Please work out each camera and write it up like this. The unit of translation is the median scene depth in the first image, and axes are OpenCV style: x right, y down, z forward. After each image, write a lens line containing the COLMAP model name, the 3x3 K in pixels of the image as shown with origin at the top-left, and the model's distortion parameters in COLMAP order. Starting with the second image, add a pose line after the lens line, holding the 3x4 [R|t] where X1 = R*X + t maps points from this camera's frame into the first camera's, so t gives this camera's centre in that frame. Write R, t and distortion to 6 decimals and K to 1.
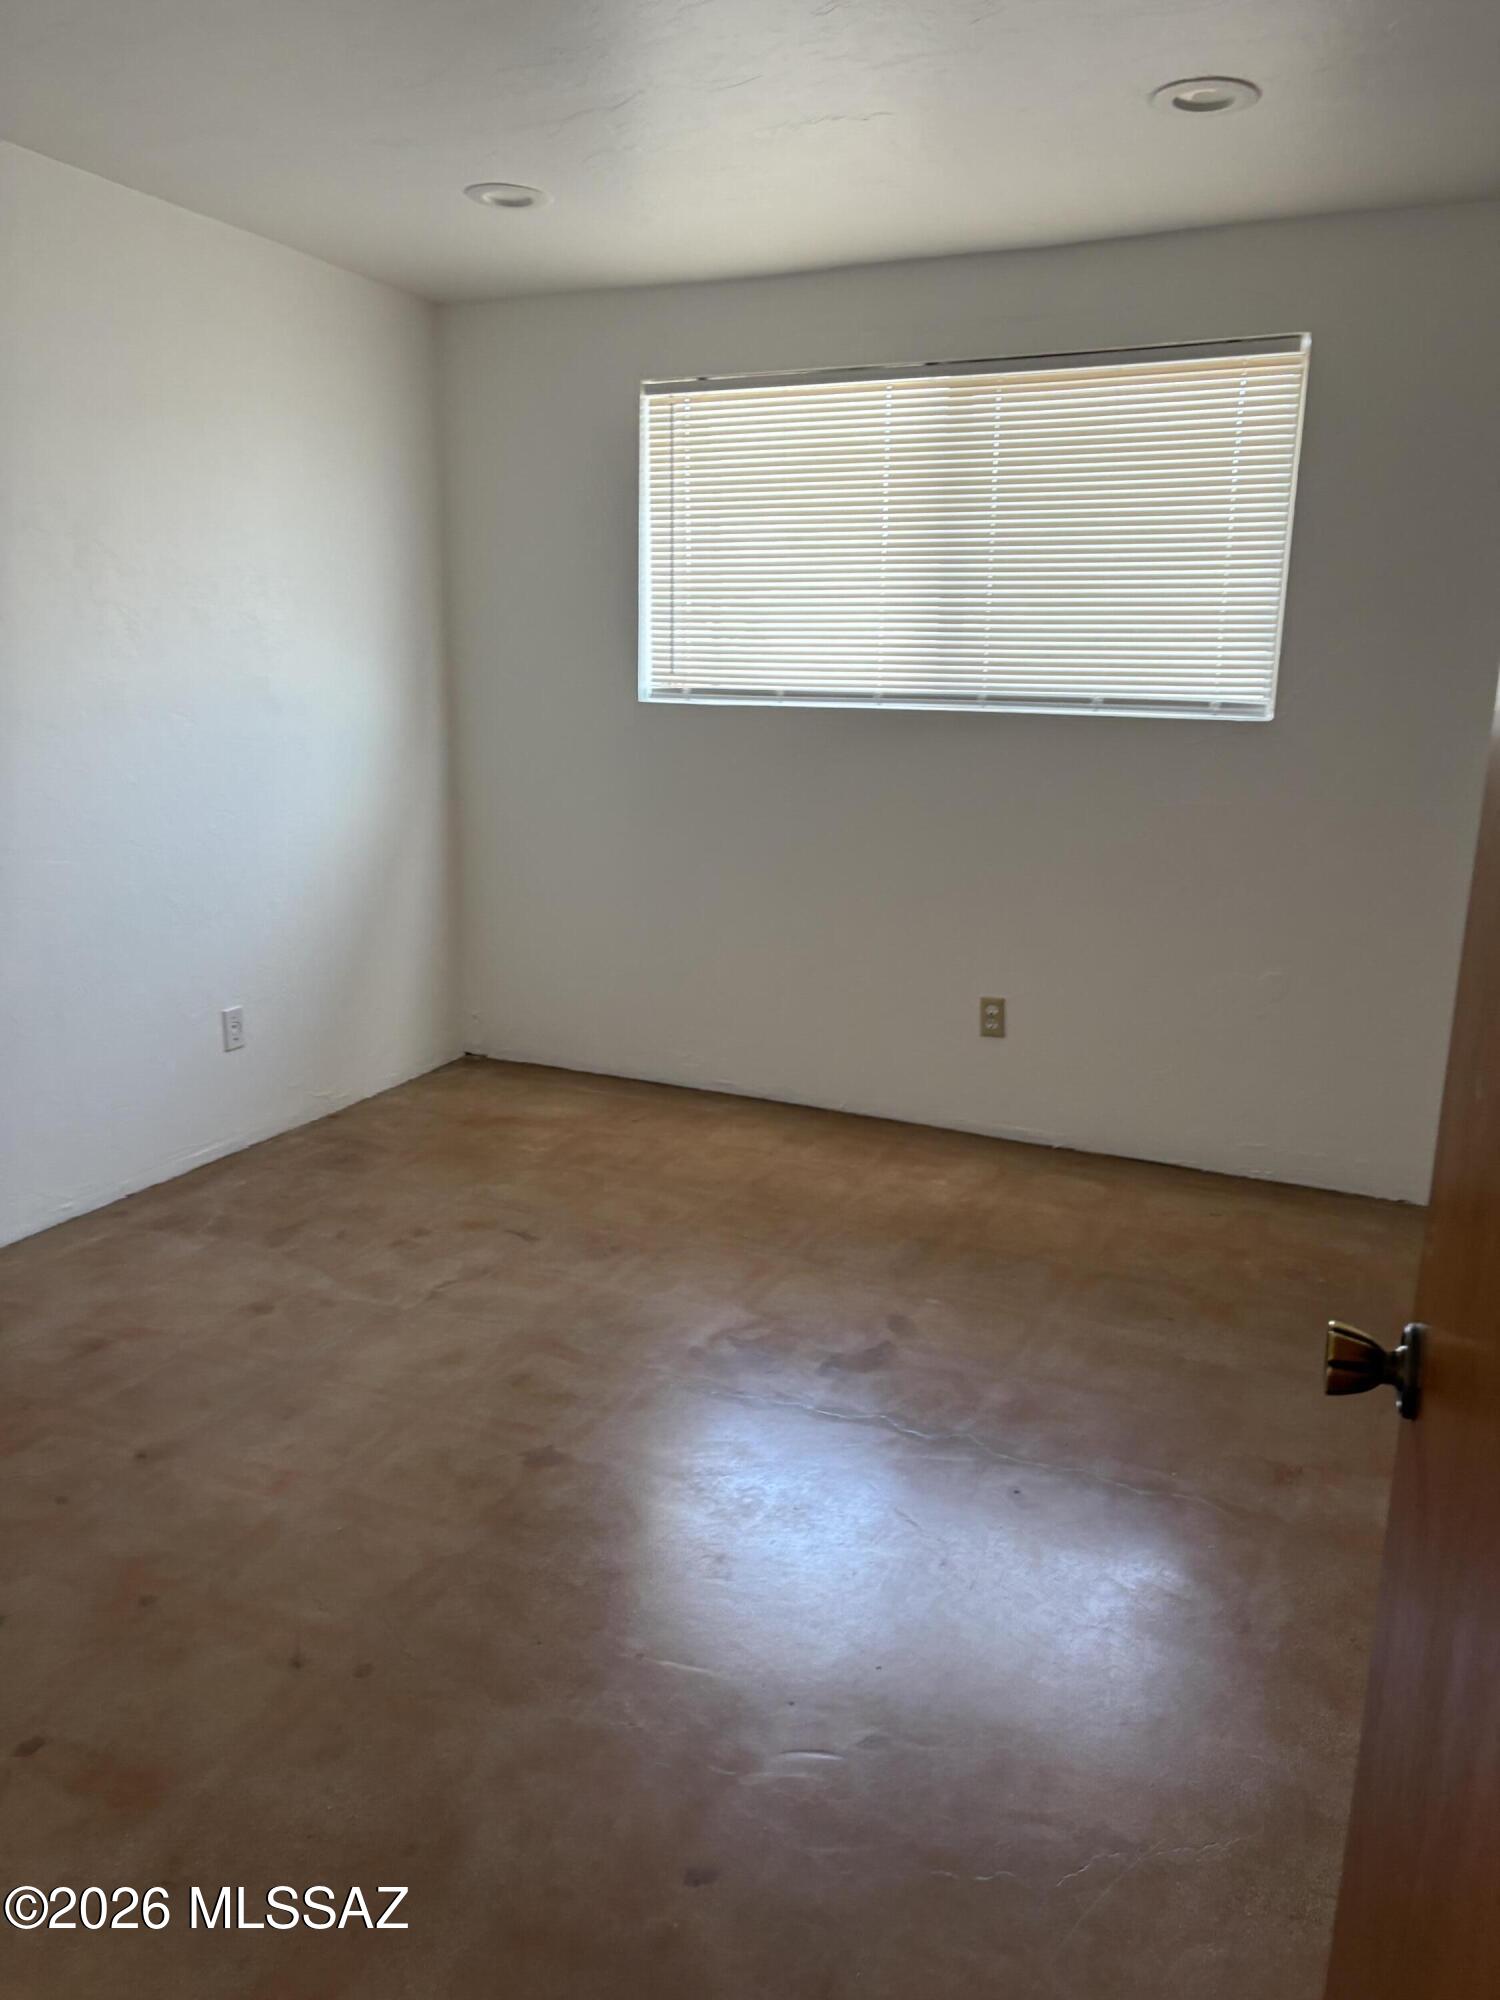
lens RADIAL K [[1533.2, 0, 794.9], [0, 1533.2, 1065.9], [0, 0, 1]] dist [-0.003204, -0.057427]
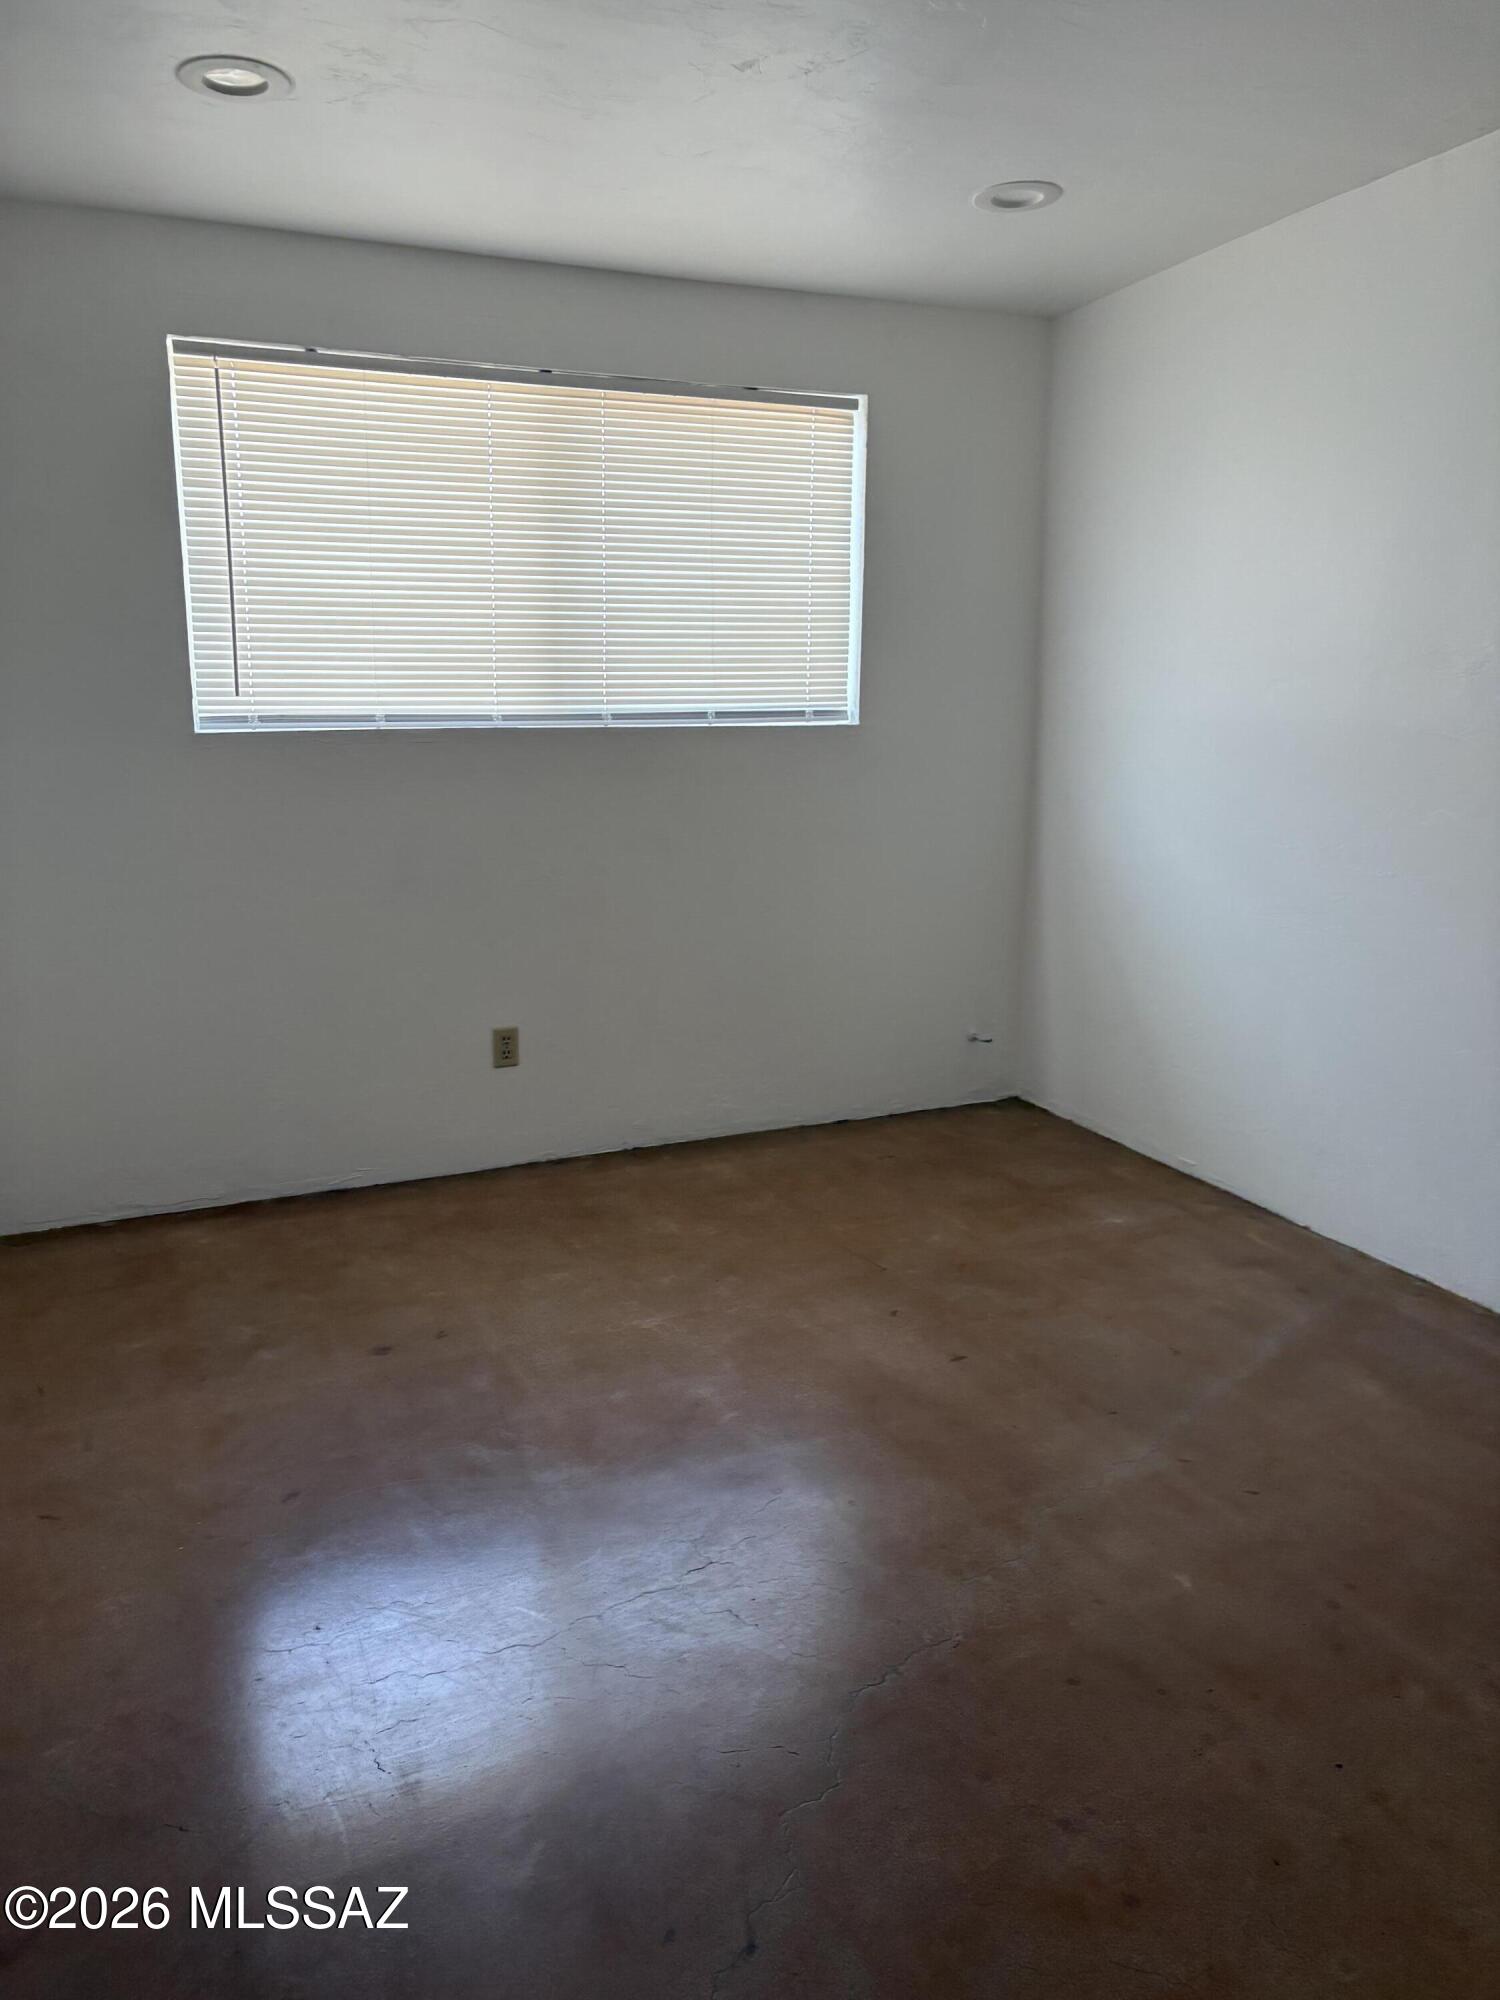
lens RADIAL K [[1610.7, 0, 750.0], [0, 1610.7, 1000.0], [0, 0, 1]] dist [-0.002406, -0.004016]
pose [[0.648522, -0.163174, 0.743501, -1.345625], [0.203049, 0.978445, 0.037626, -0.177151], [-0.733614, 0.126566, 0.667676, 0.585218]]
